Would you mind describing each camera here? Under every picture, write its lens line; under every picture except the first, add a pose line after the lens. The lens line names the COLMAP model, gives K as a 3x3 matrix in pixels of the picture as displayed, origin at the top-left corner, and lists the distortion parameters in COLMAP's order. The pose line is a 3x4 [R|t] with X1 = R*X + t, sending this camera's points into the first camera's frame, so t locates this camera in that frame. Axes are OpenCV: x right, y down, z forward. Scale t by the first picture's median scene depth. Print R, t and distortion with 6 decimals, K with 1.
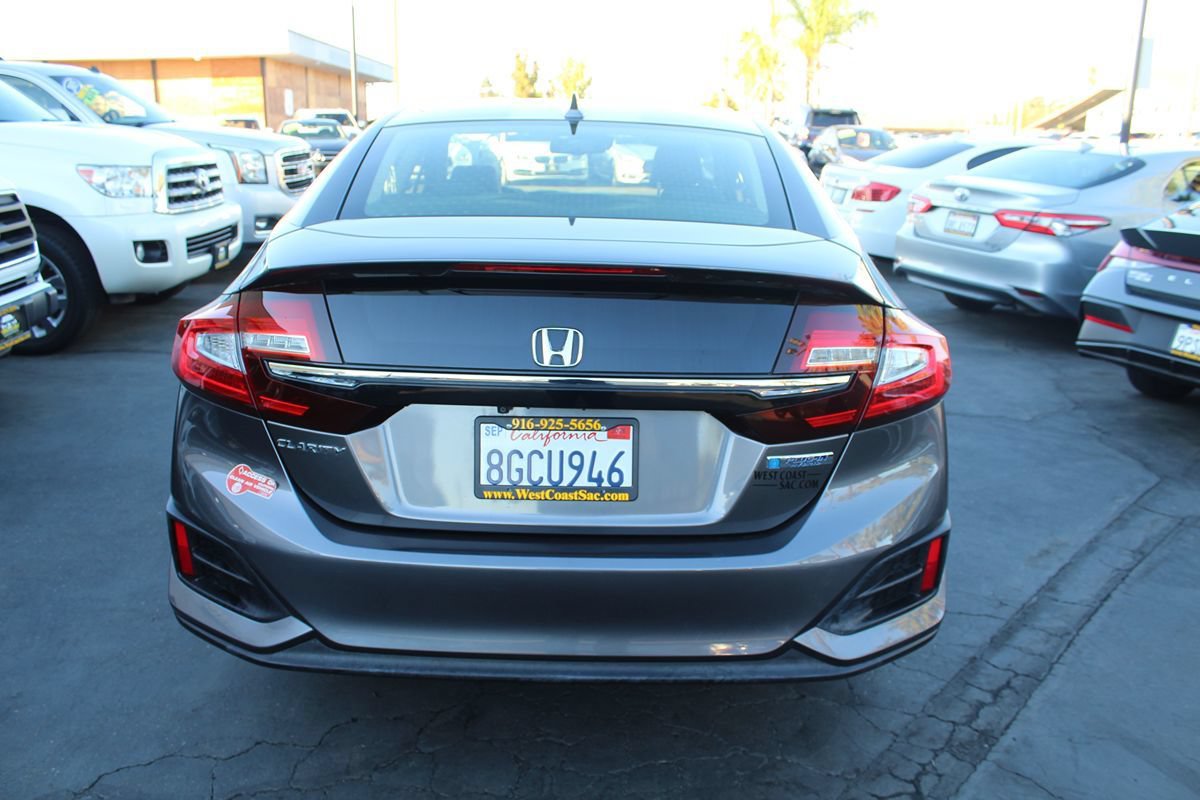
lens RADIAL K [[999.8, 0, 600.0], [0, 999.8, 400.0], [0, 0, 1]] dist [-0.132680, 0.066657]
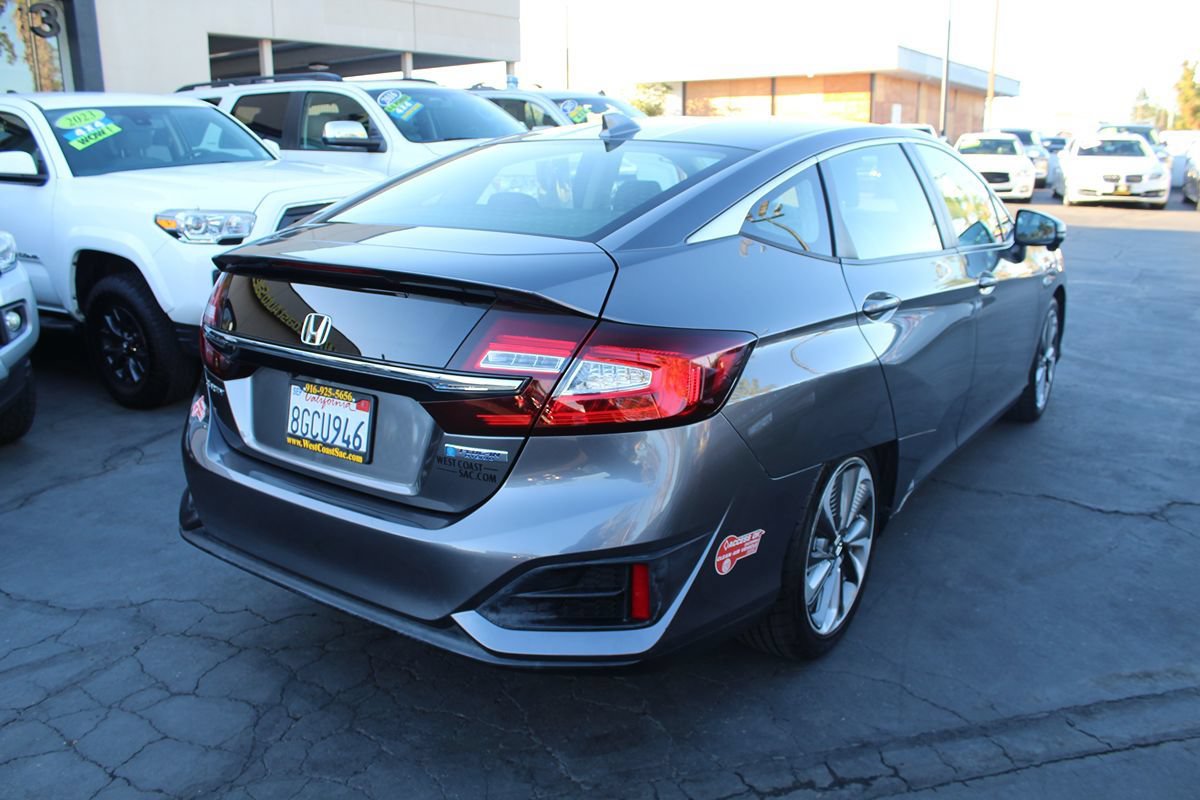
lens RADIAL K [[999.8, 0, 600.0], [0, 999.8, 400.0], [0, 0, 1]] dist [-0.132680, 0.066657]
pose [[0.806816, 0.125393, -0.577342, 0.924883], [-0.133079, 0.990675, 0.029192, -0.046164], [0.575619, 0.053279, 0.815980, 0.189179]]
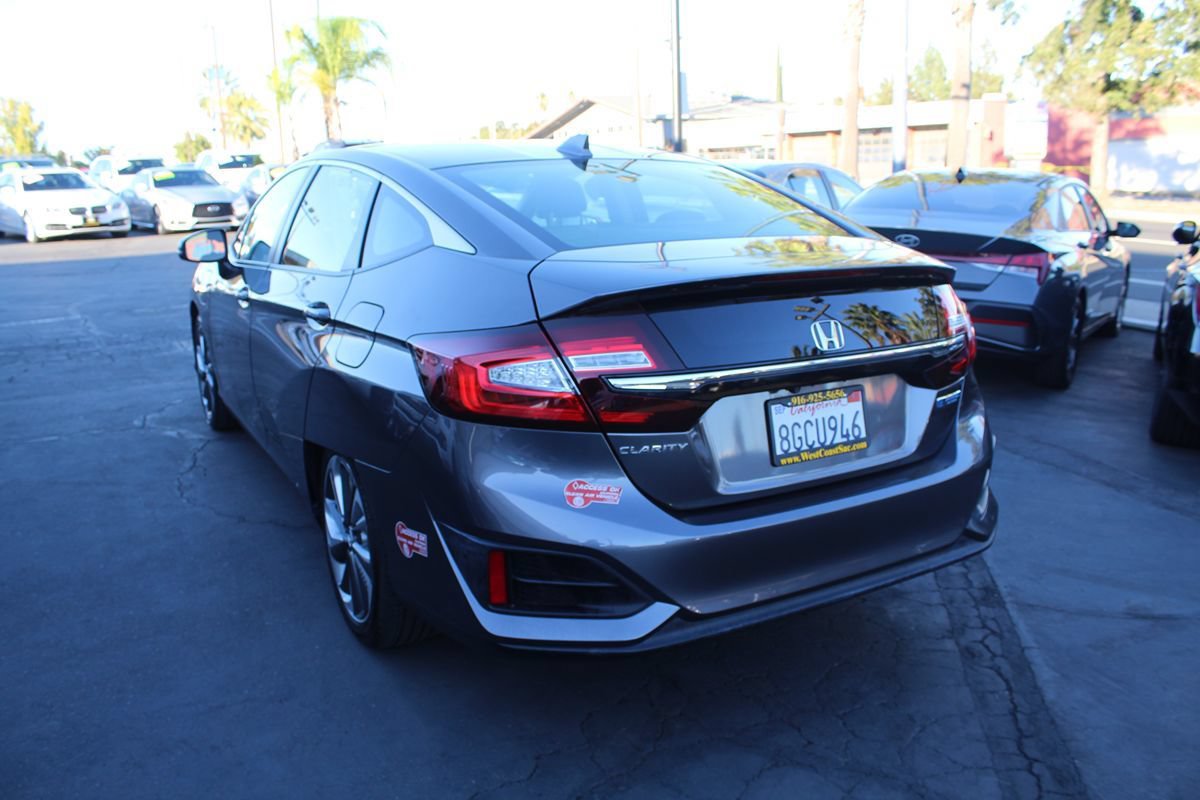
lens RADIAL K [[999.8, 0, 600.0], [0, 999.8, 400.0], [0, 0, 1]] dist [-0.132680, 0.066657]
pose [[0.865437, -0.142315, 0.480381, -0.876438], [0.157367, 0.987499, 0.009045, -0.026853], [-0.475663, 0.067768, 0.877013, 0.025995]]
